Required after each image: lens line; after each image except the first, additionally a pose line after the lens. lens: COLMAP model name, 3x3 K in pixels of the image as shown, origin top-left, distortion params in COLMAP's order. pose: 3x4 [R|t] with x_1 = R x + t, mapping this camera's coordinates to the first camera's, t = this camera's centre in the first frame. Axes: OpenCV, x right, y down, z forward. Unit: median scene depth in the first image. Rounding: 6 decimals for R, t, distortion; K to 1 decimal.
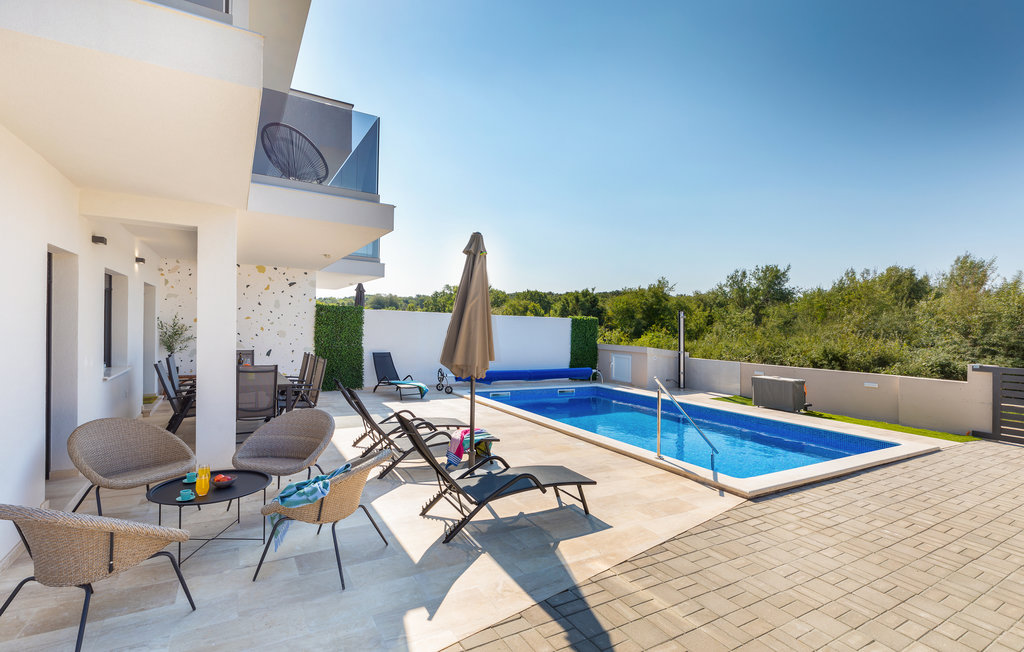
lens RADIAL K [[442.4, 0, 560.4], [0, 442.4, 334.3], [0, 0, 1]] dist [0.001039, 0.000012]
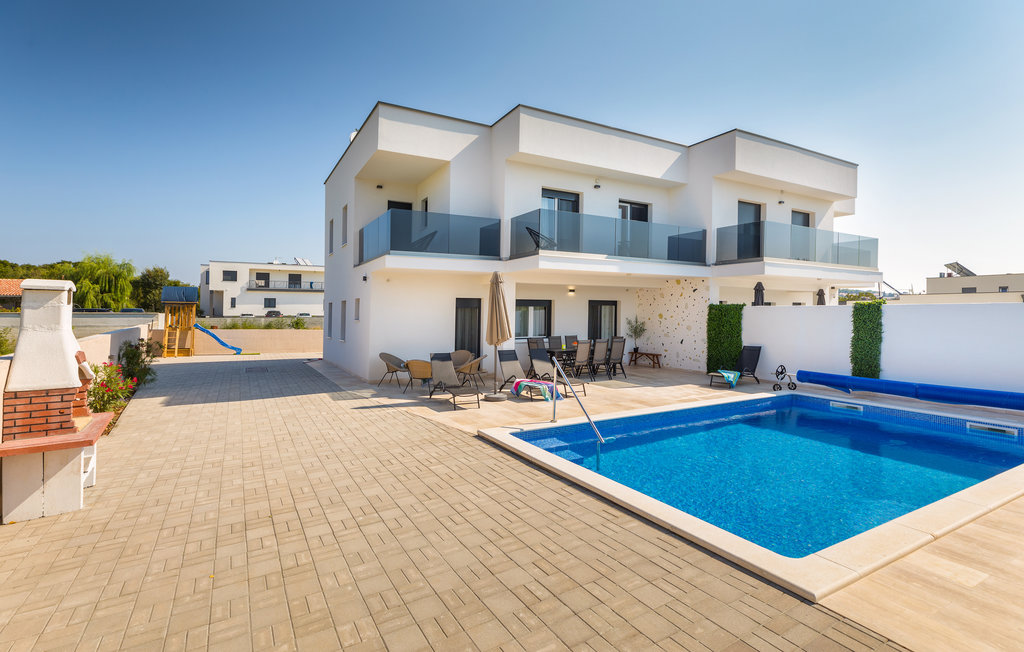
lens RADIAL K [[487.0, 0, 507.8], [0, 487.0, 309.9], [0, 0, 1]] dist [0.001153, 0.000205]
pose [[-0.012691, -0.038312, -0.999185, 1.376641], [-0.017245, 0.999125, -0.038091, 0.015256], [0.999771, 0.016747, -0.013340, 0.754740]]
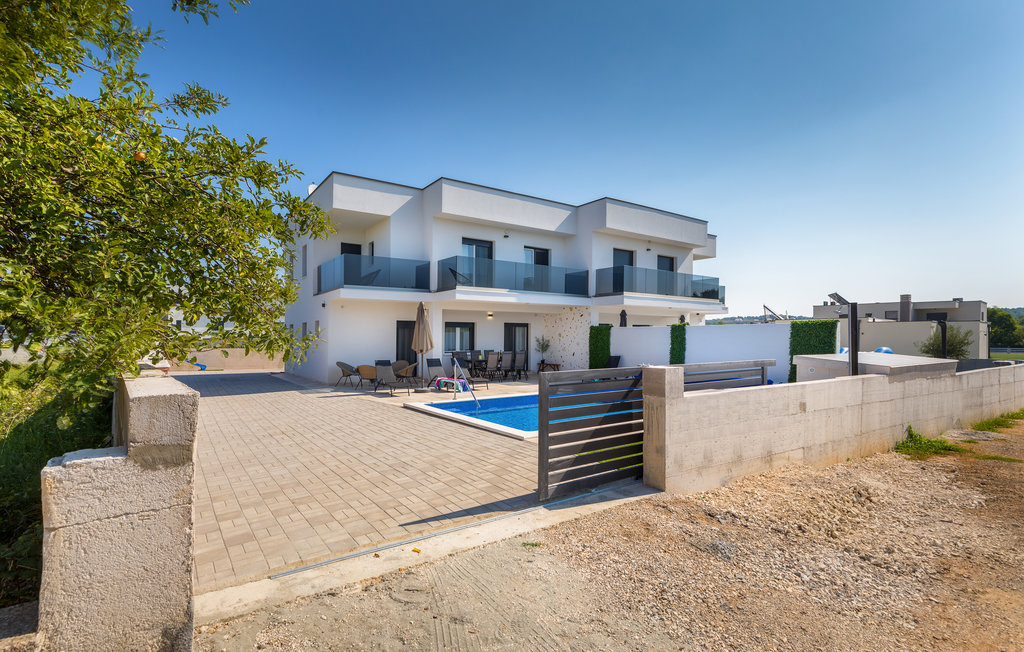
lens RADIAL K [[488.5, 0, 531.2], [0, 488.5, 347.9], [0, 0, 1]] dist [0.001557, 0.000115]
pose [[0.119047, -0.010964, -0.992828, 2.087766], [-0.011411, 0.999858, -0.012410, 0.066453], [0.992823, 0.012806, 0.118905, 0.926956]]
